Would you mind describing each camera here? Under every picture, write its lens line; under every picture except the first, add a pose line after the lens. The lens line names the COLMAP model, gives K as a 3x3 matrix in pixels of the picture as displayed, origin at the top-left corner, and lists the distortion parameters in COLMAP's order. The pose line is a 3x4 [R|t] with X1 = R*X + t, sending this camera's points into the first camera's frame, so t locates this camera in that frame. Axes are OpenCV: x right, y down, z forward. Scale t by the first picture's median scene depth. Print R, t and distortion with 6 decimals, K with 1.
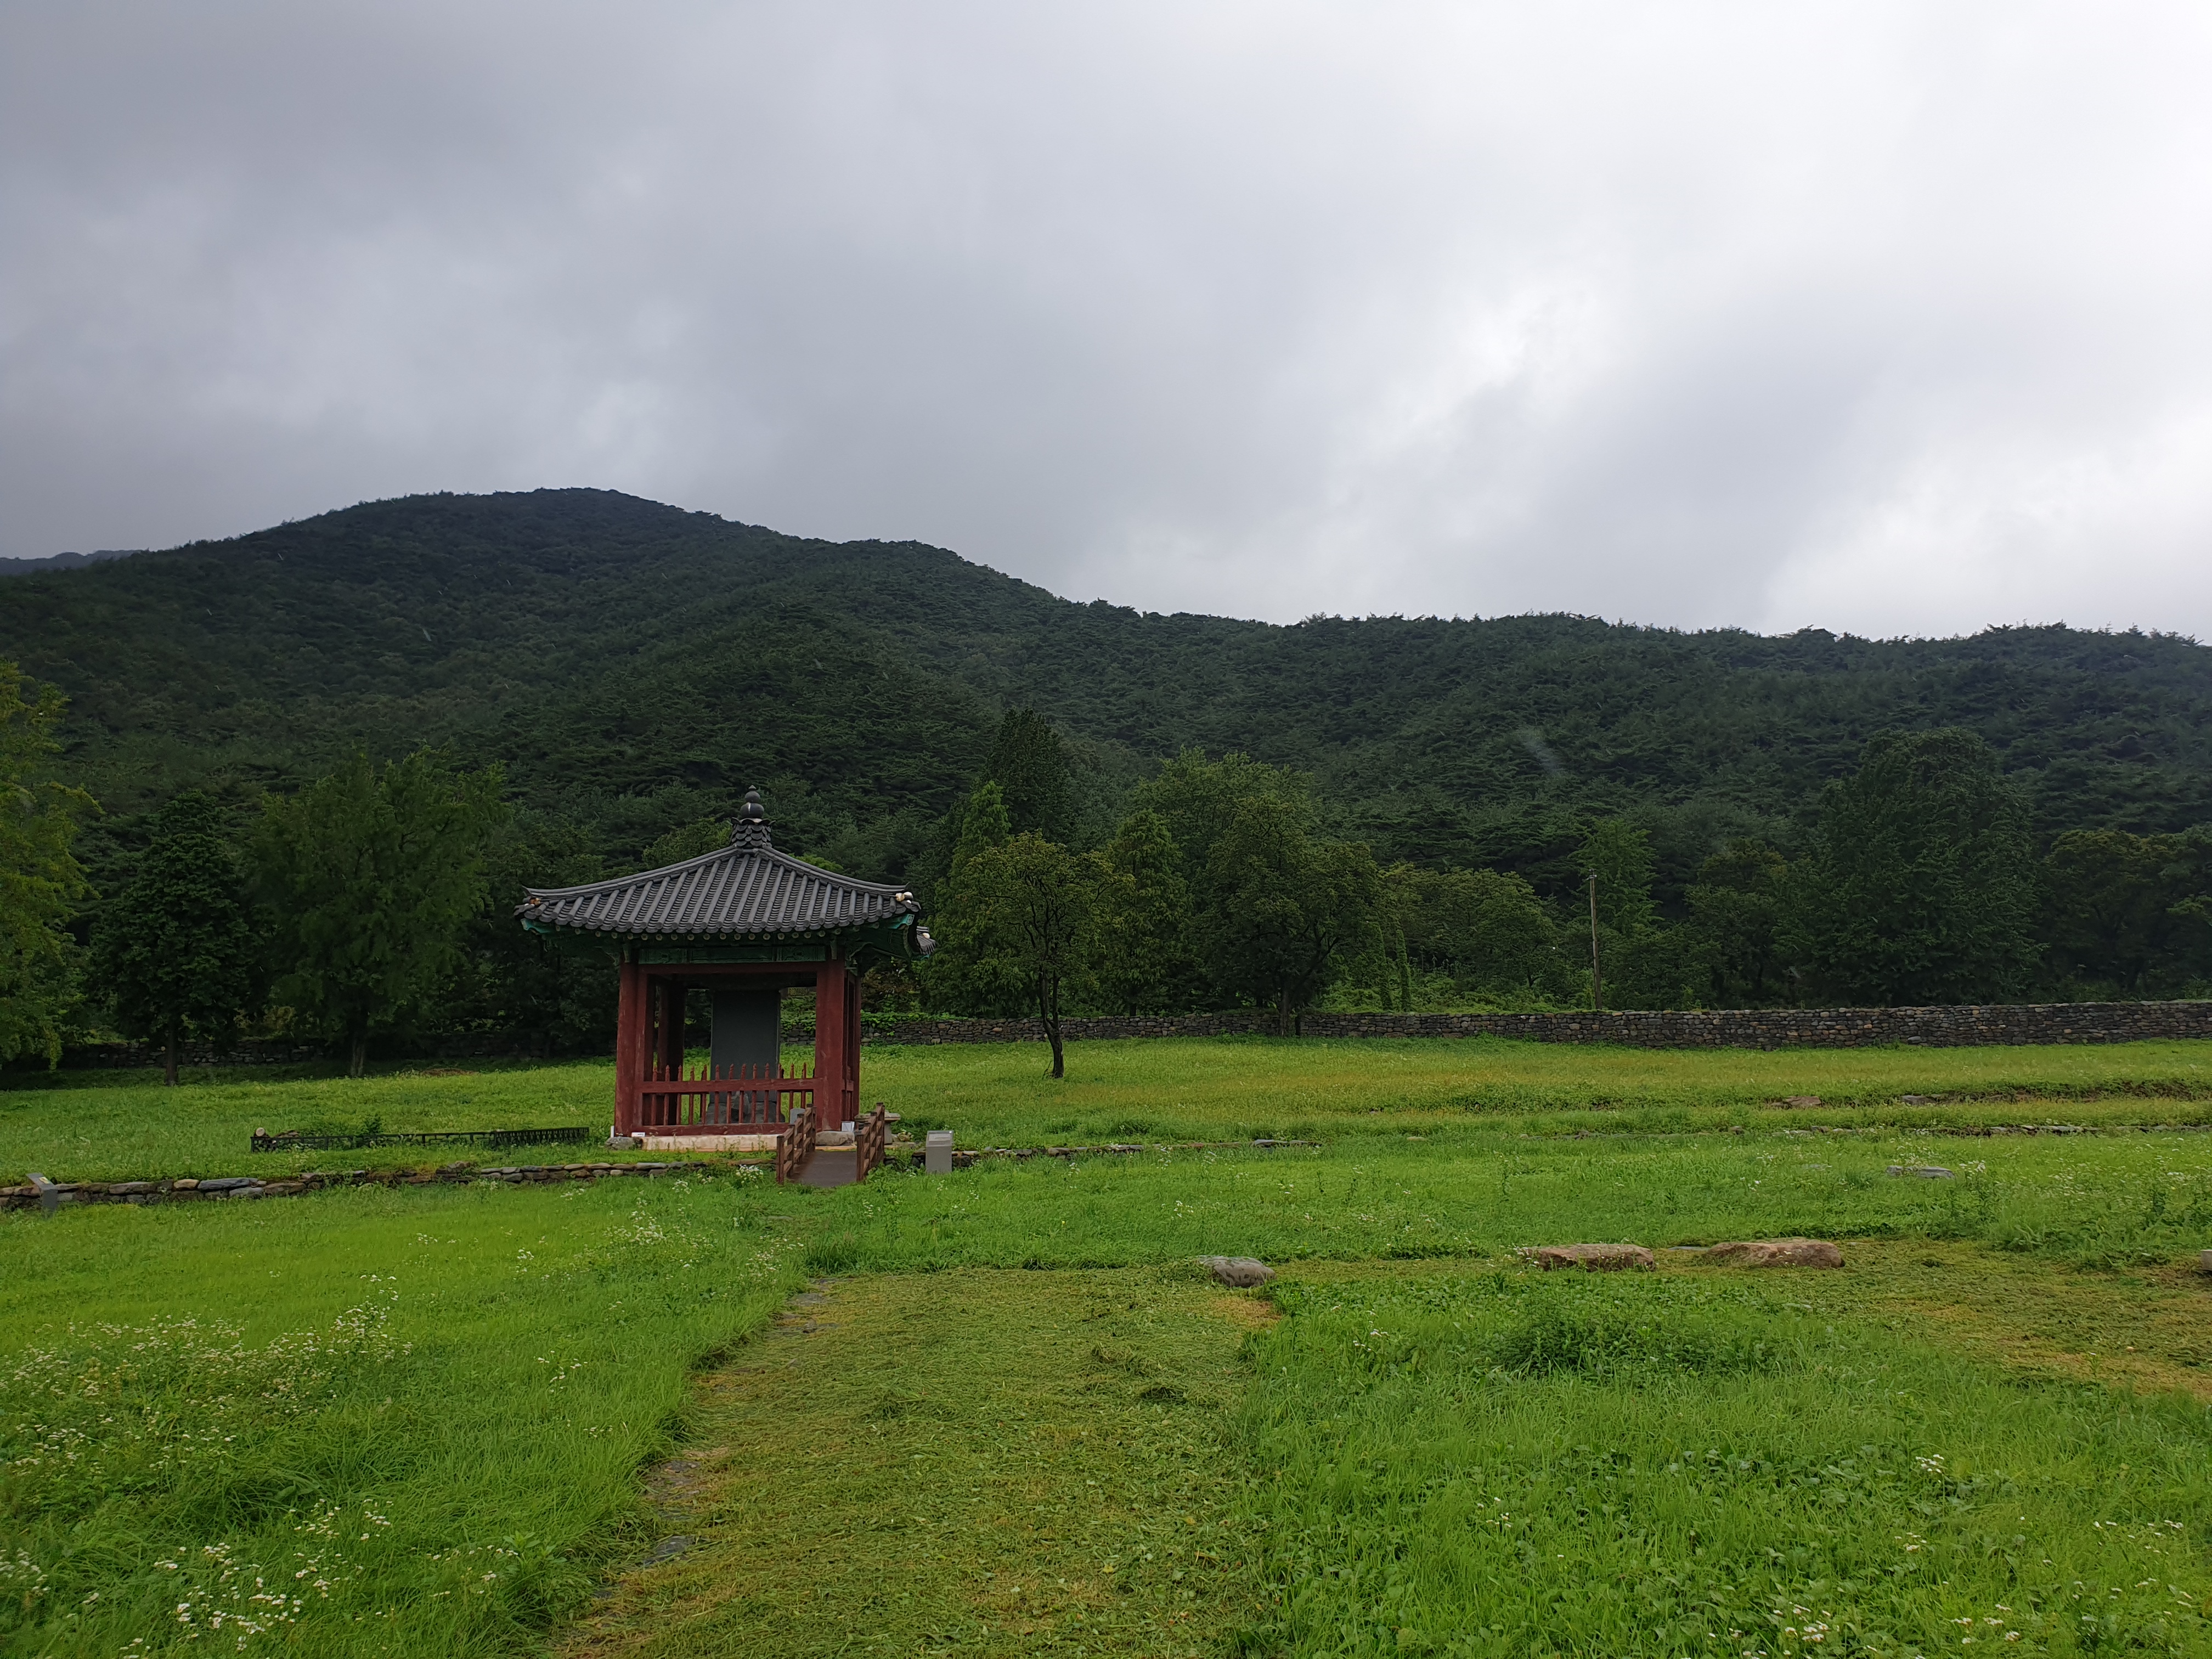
lens RADIAL K [[1693.5, 0, 1149.3], [0, 1693.5, 812.9], [0, 0, 1]] dist [0.060309, -0.058814]
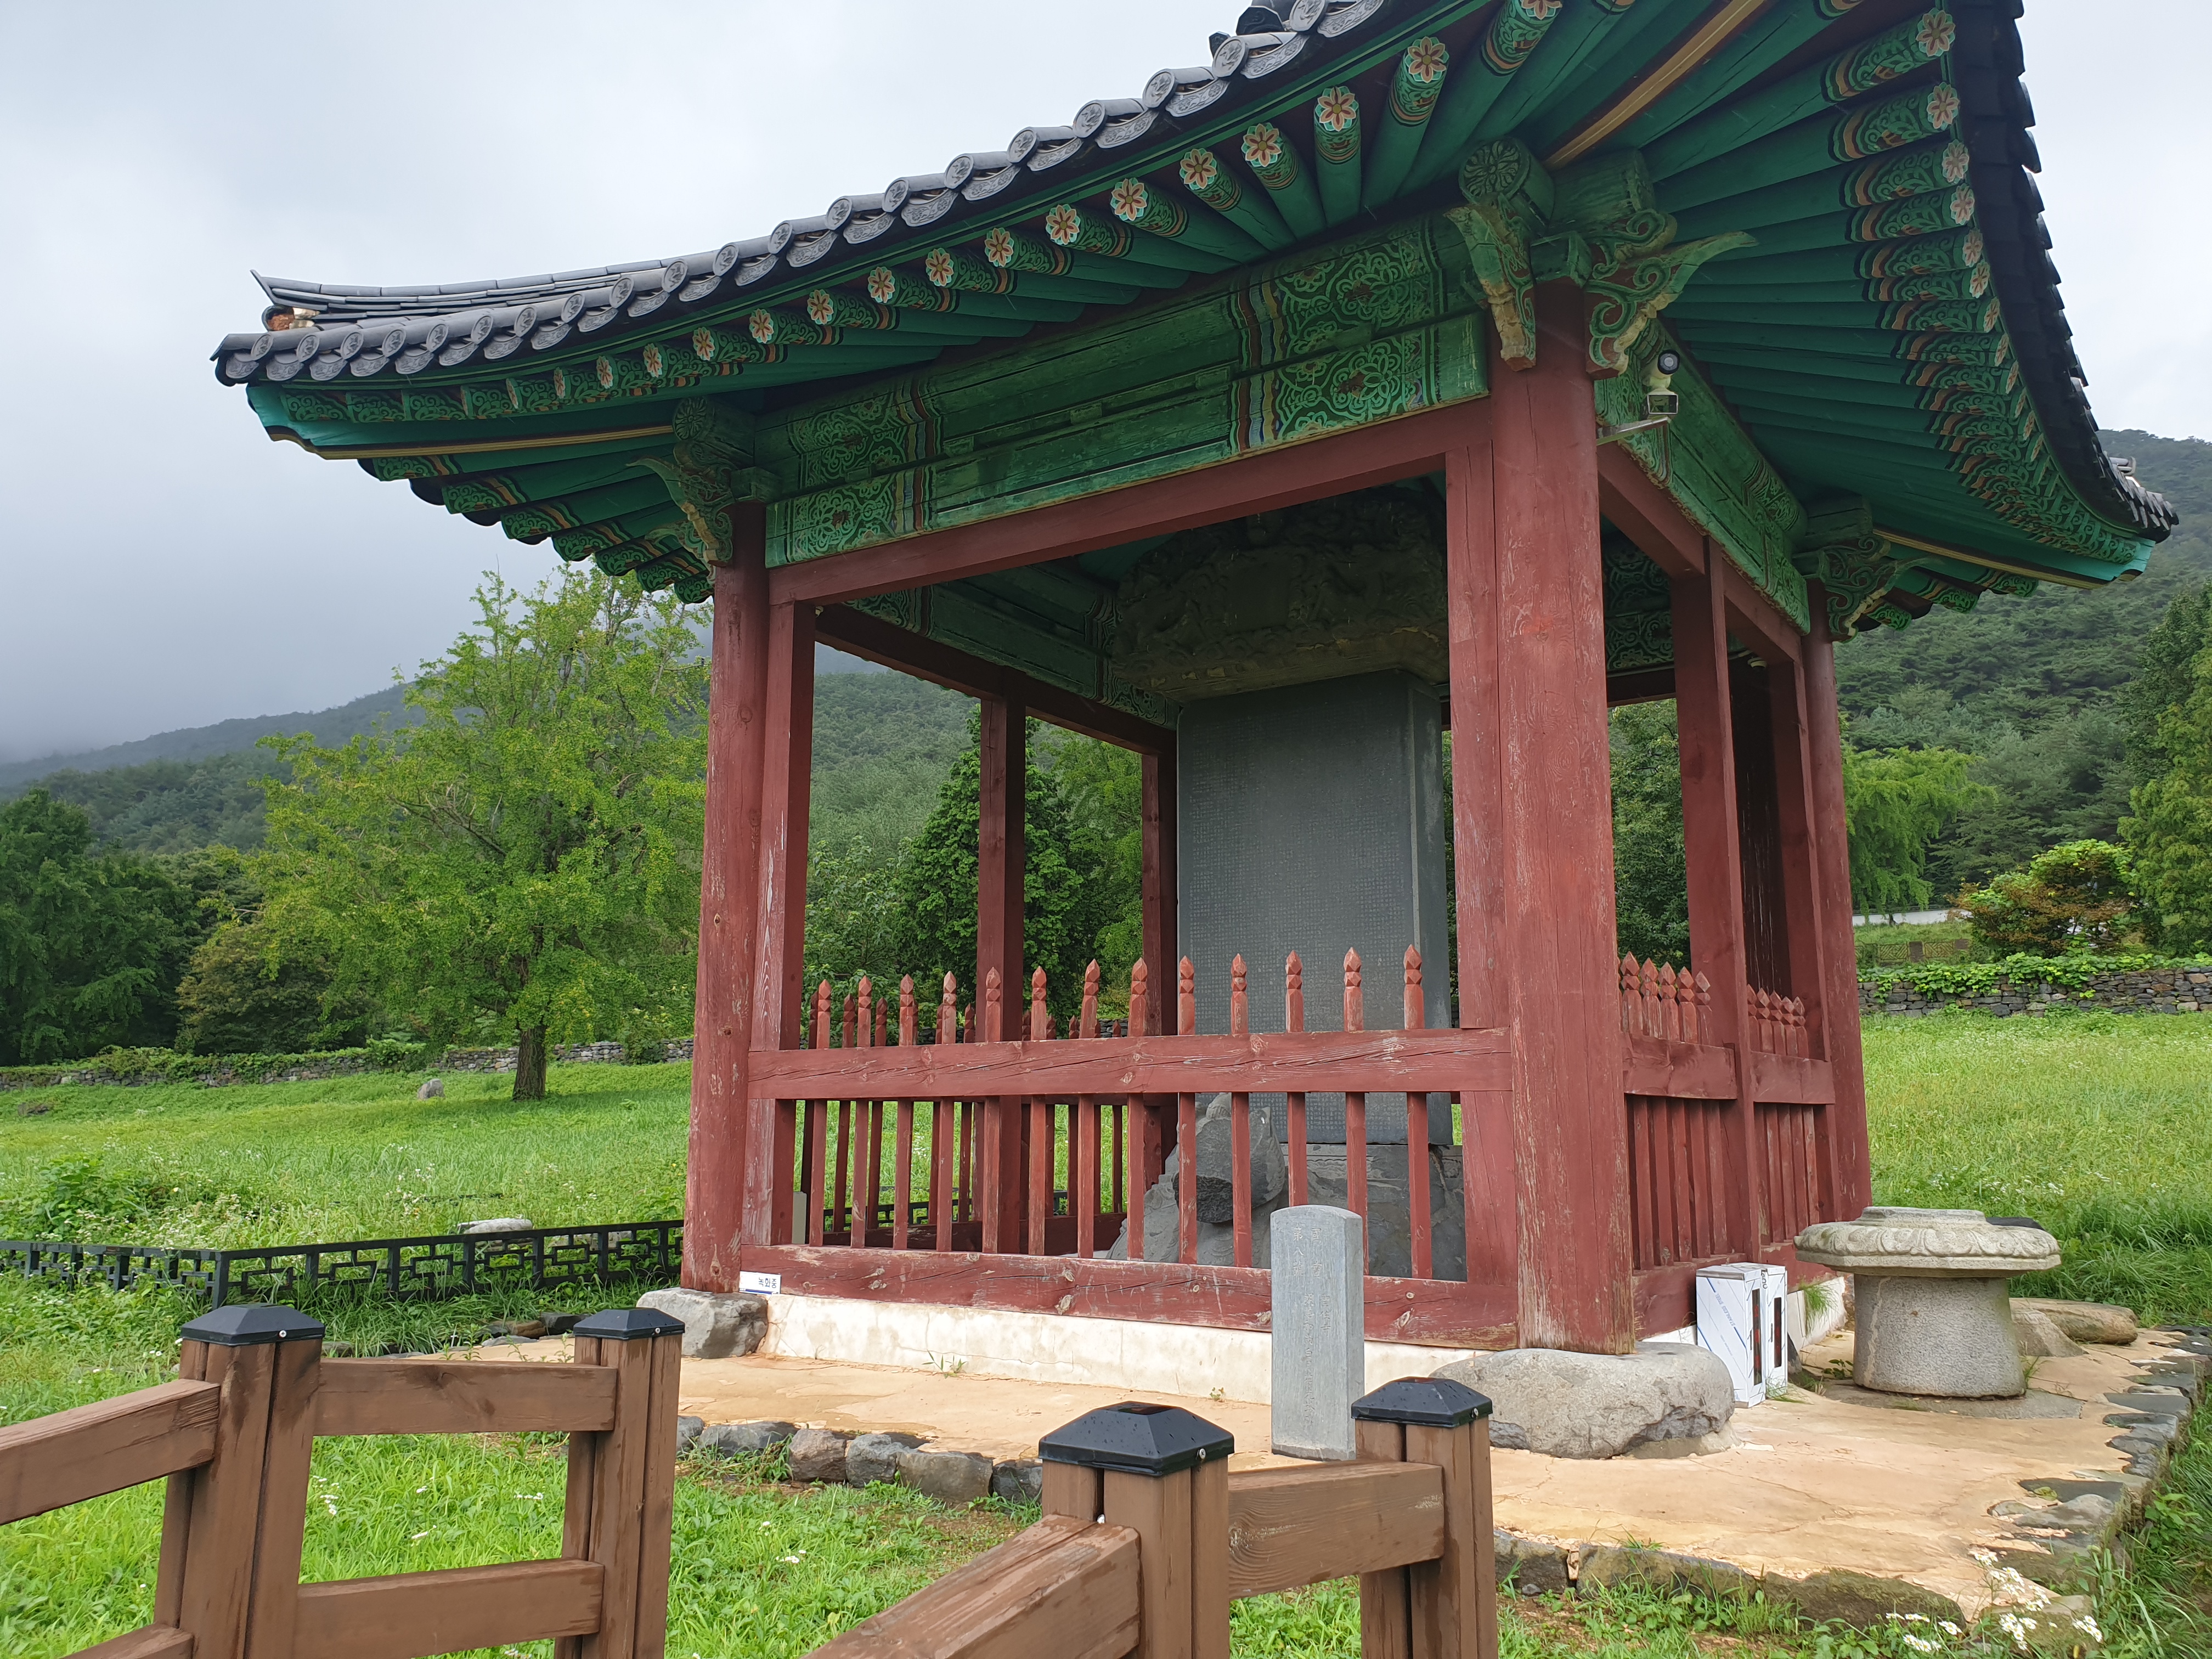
lens RADIAL K [[1693.5, 0, 1122.3], [0, 1693.5, 837.7], [0, 0, 1]] dist [0.060309, -0.058814]
pose [[0.783010, -0.084035, -0.616306, -0.041902], [0.092228, 0.995565, -0.018573, 0.049789], [0.615134, -0.042298, 0.787287, 0.307808]]
